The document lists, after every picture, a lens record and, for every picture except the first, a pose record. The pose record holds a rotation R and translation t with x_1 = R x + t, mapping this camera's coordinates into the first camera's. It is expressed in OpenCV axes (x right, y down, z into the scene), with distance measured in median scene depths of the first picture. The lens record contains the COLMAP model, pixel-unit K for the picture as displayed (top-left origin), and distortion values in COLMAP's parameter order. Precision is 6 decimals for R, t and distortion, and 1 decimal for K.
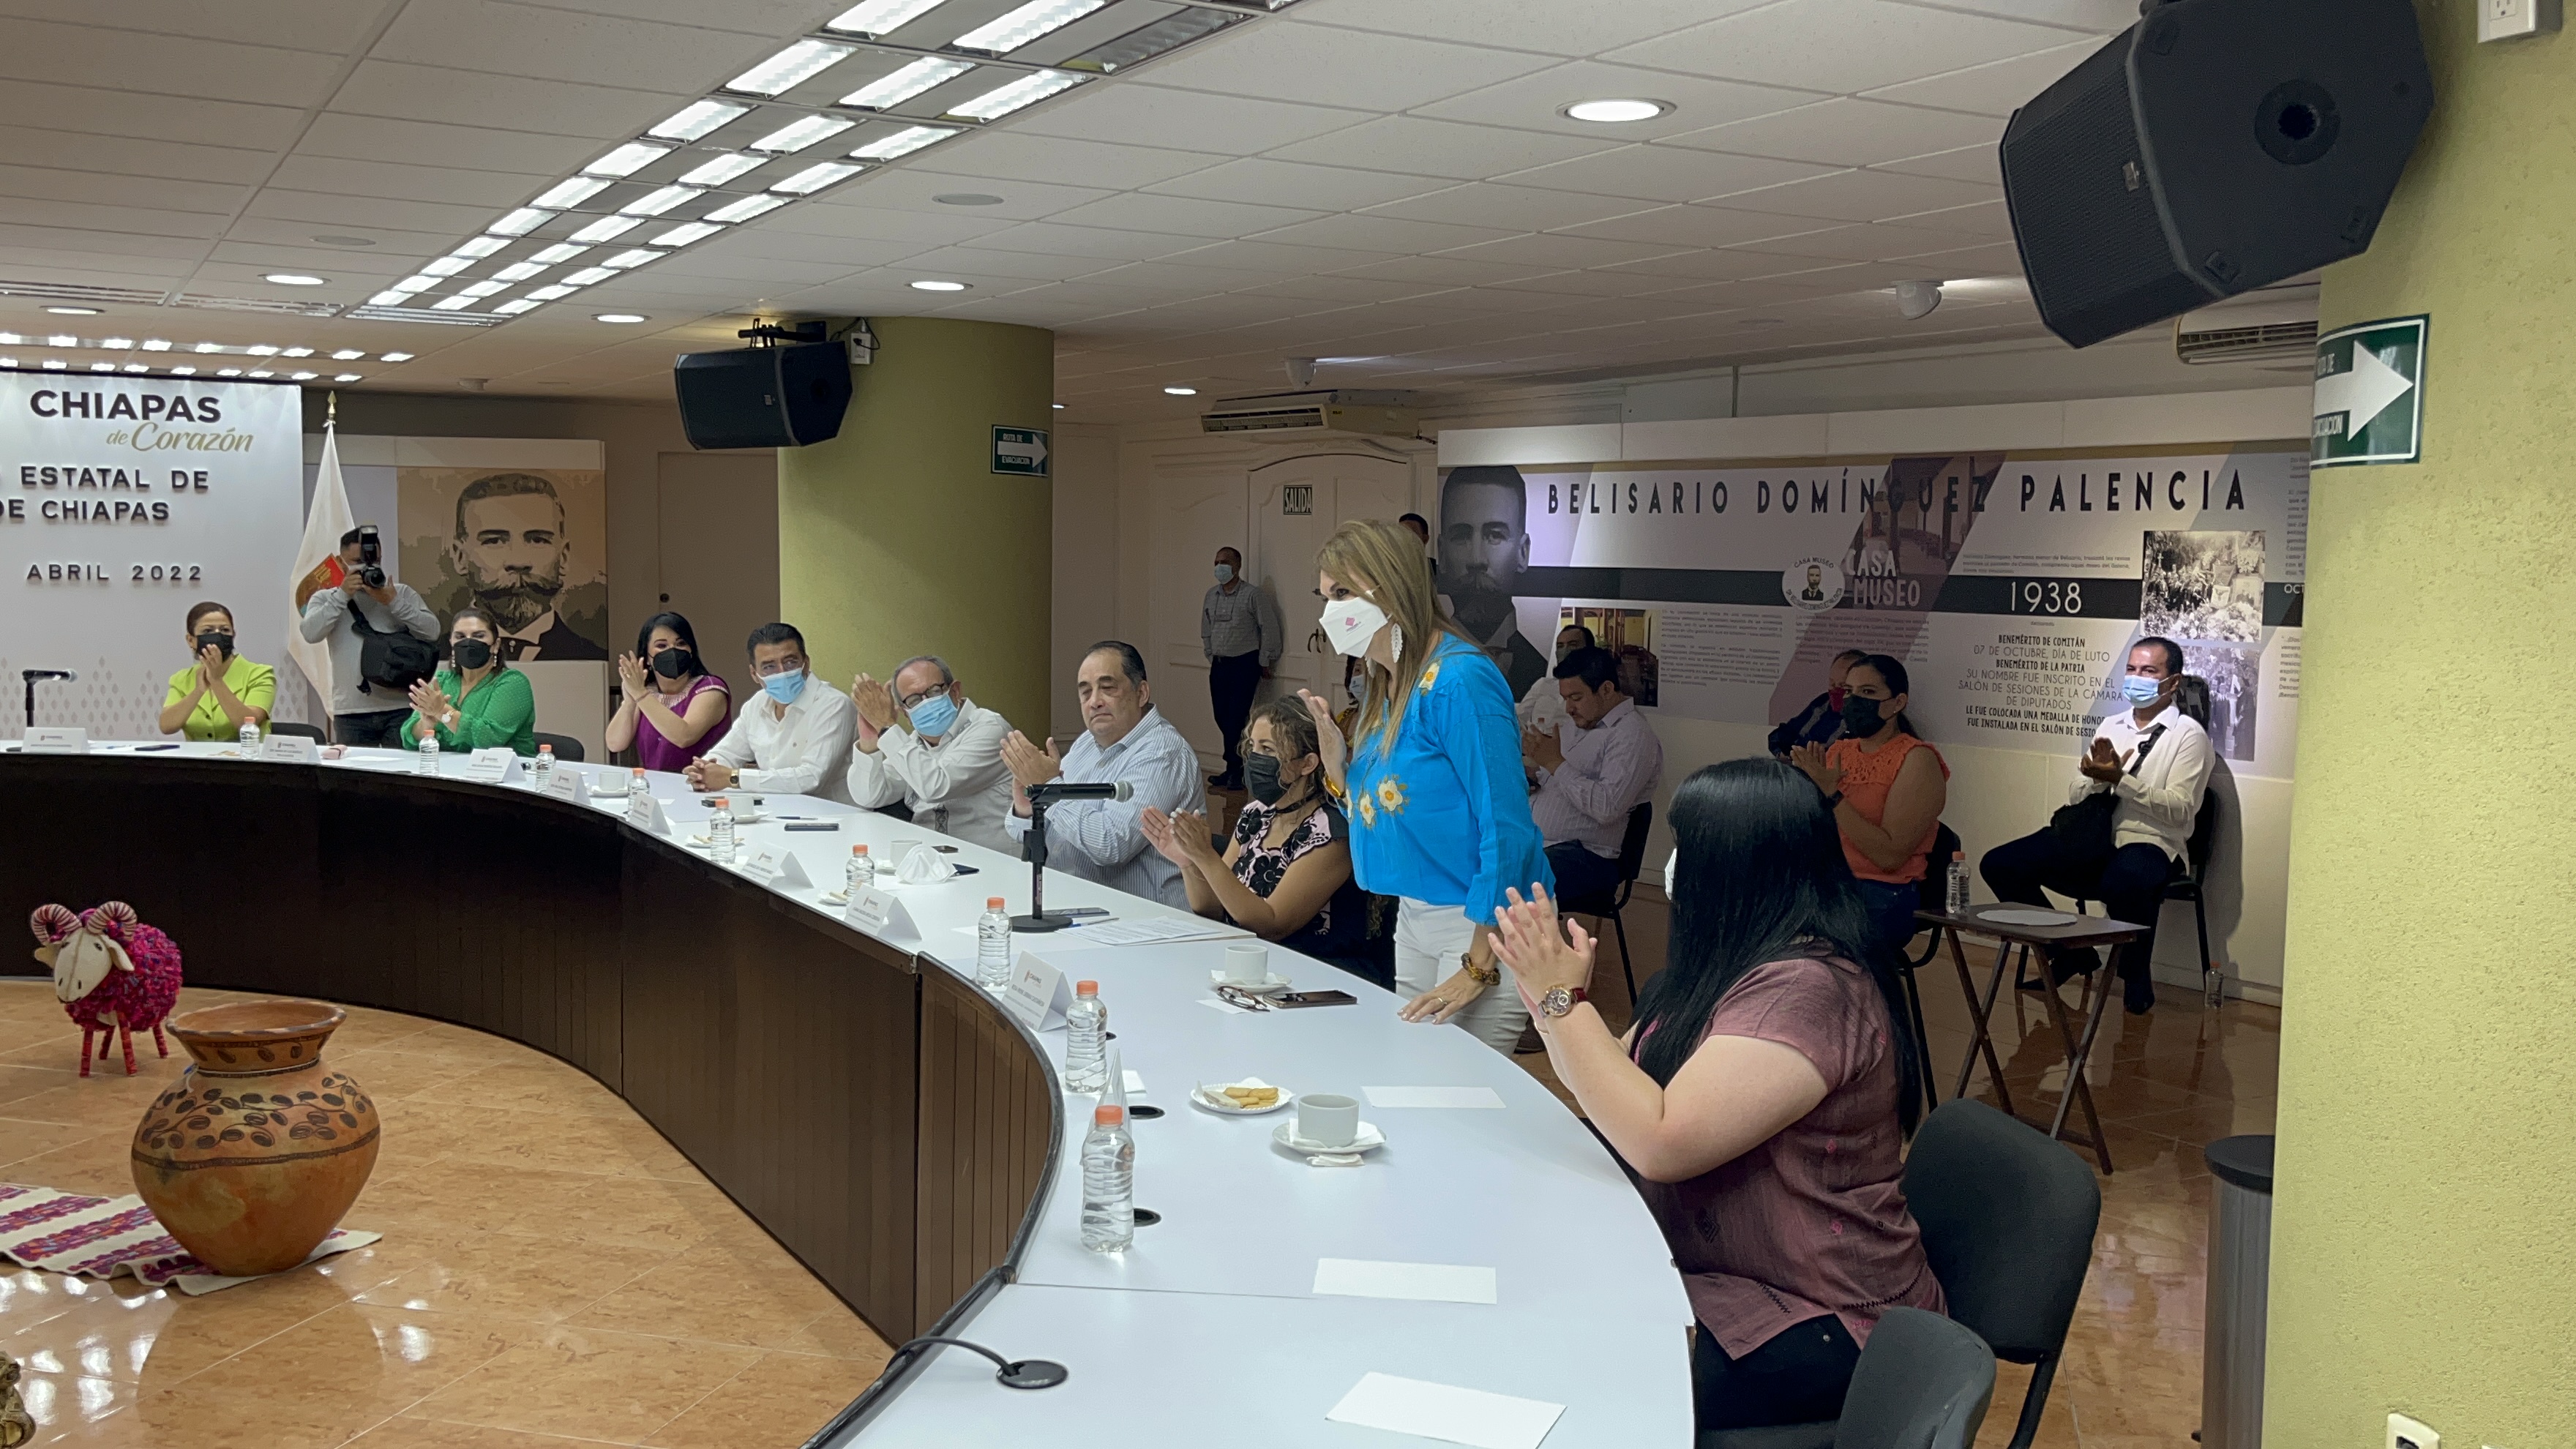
lens RADIAL K [[2245.5, 0, 1294.0], [0, 2245.5, 729.5], [0, 0, 1]] dist [0.046529, -0.021623]
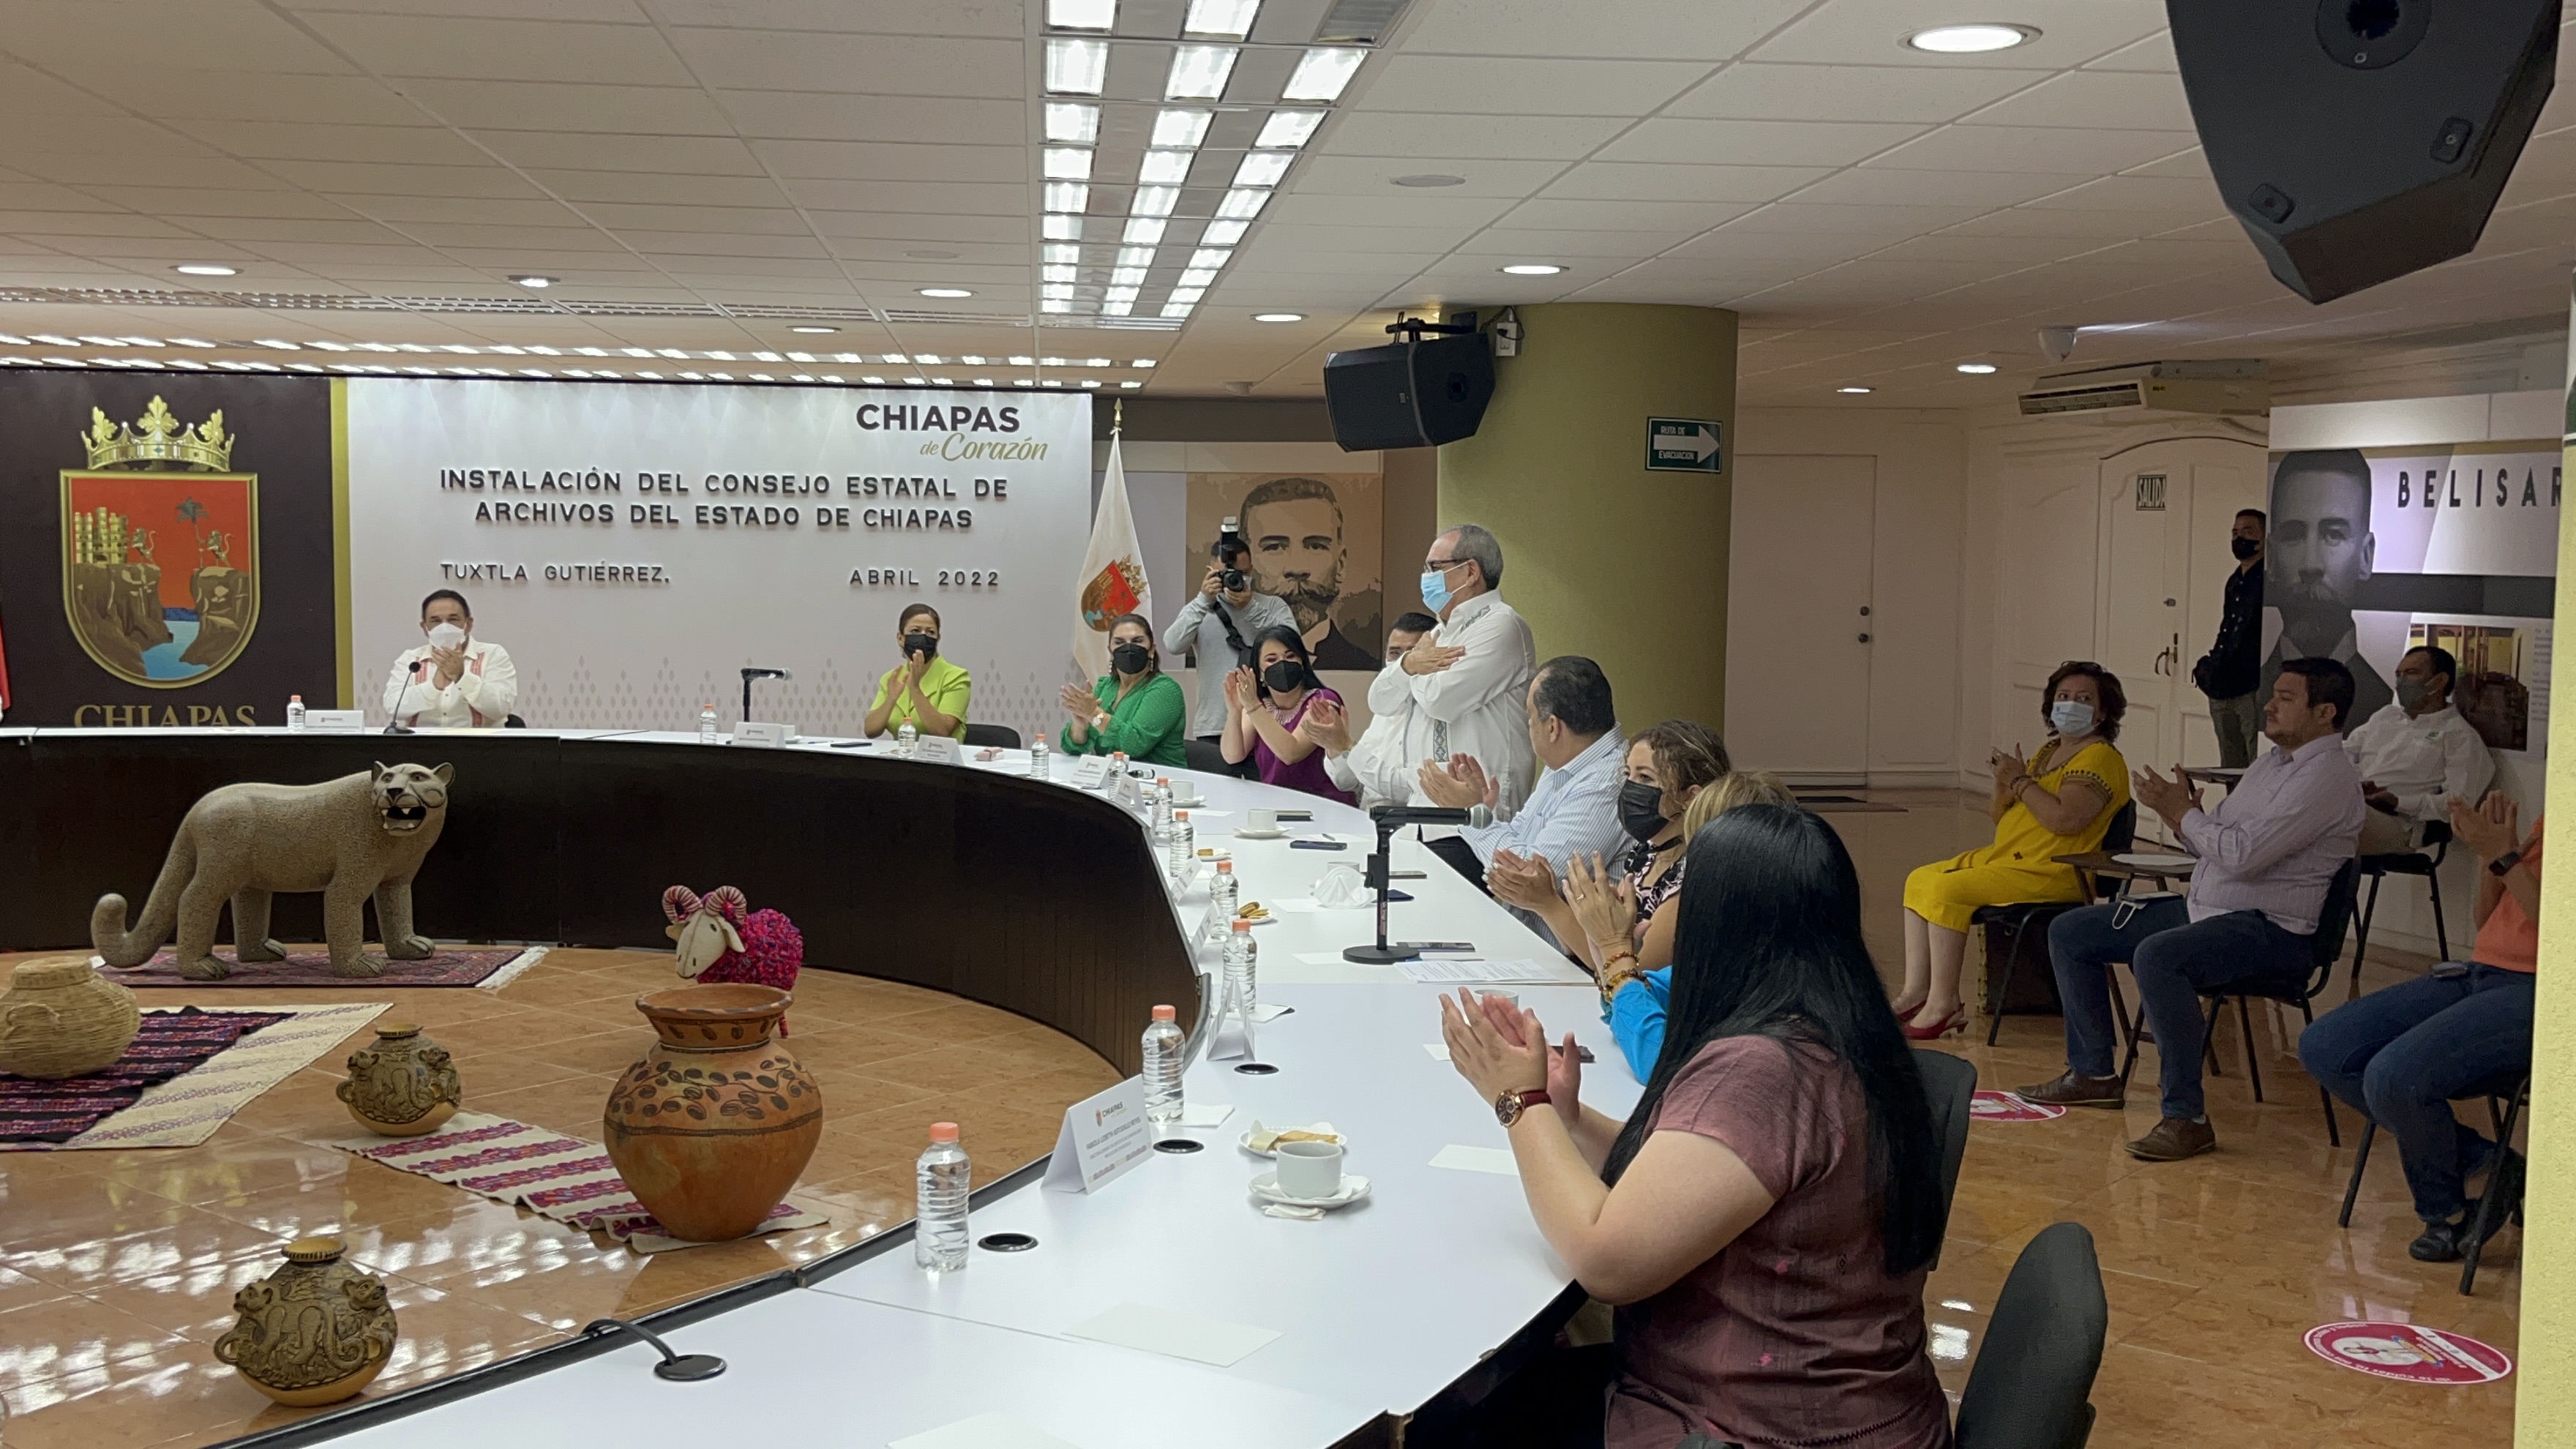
lens RADIAL K [[2505.8, 0, 1325.9], [0, 2505.8, 732.5], [0, 0, 1]] dist [0.101123, -0.203786]
pose [[0.920263, 0.027515, -0.390331, 0.145488], [-0.030890, 0.999520, -0.002369, -0.001578], [0.390078, 0.014237, 0.920672, 0.015033]]
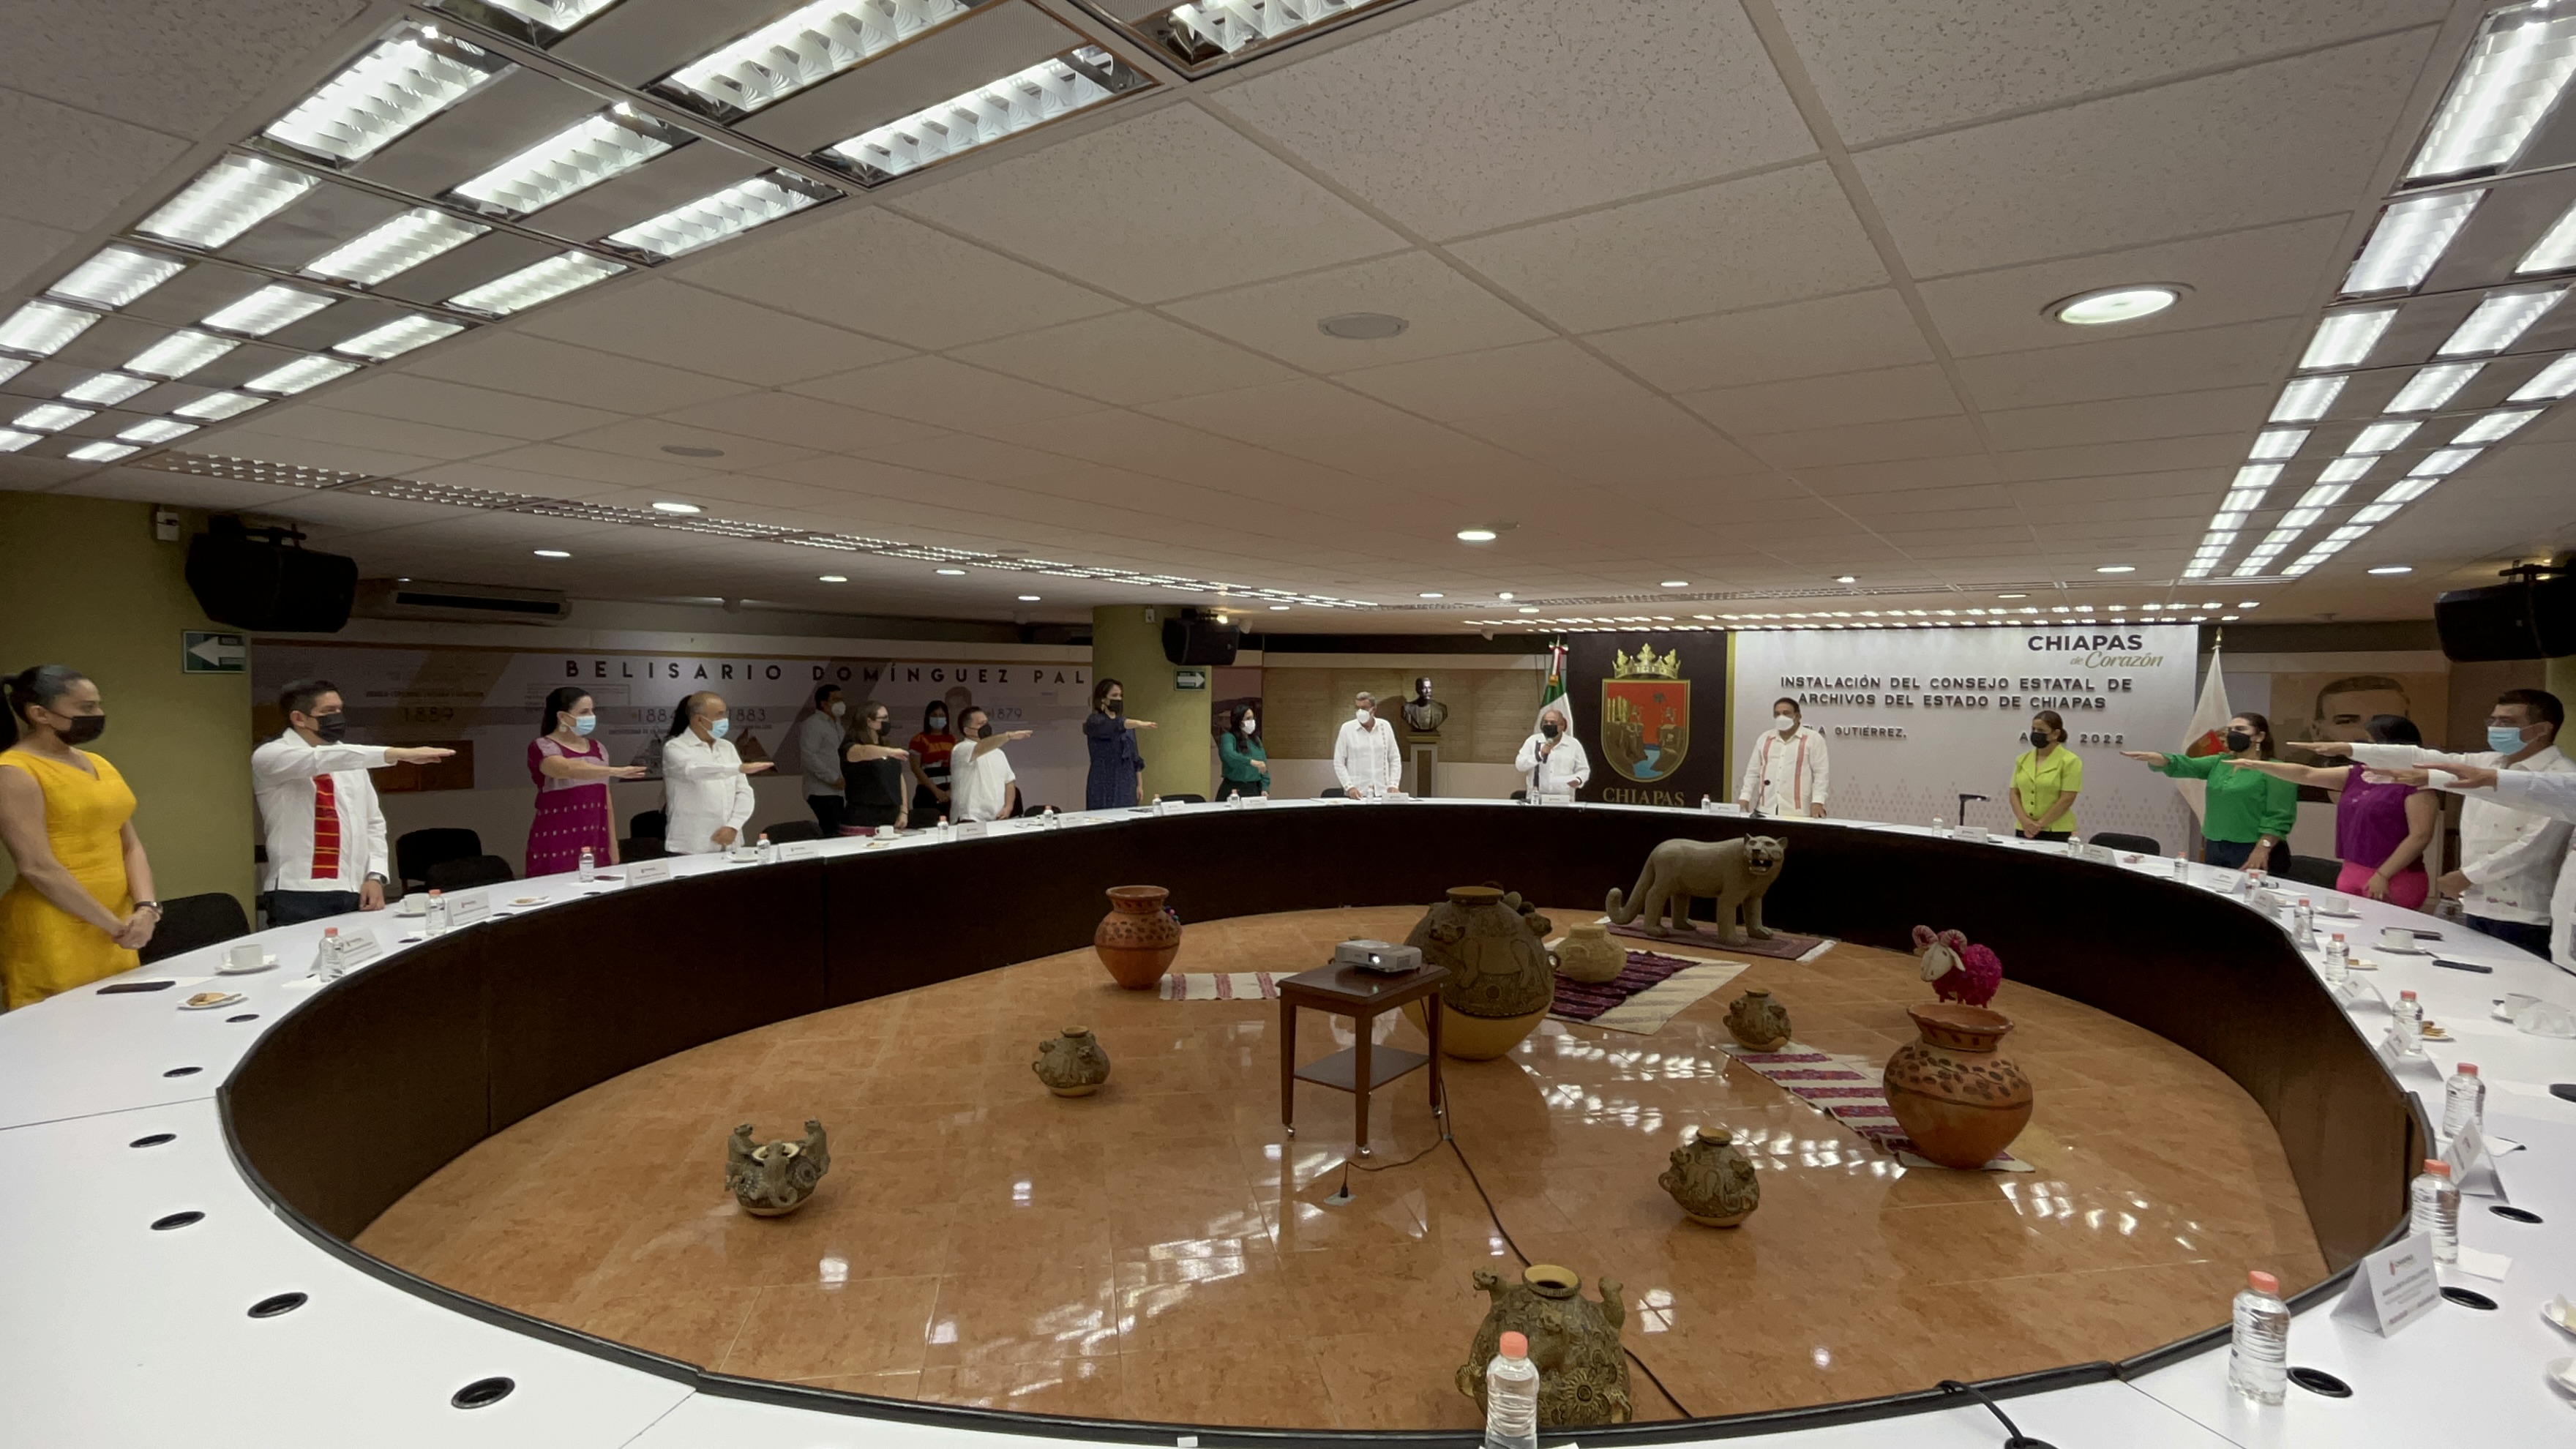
lens RADIAL K [[1206.2, 0, 1283.2], [0, 1206.2, 728.4], [0, 0, 1]] dist [-0.001254, -0.000959]
pose [[0.434927, 0.021844, -0.900201, 0.073410], [-0.081792, 0.996531, -0.015336, -0.017912], [0.896743, 0.080299, 0.435205, 0.075097]]
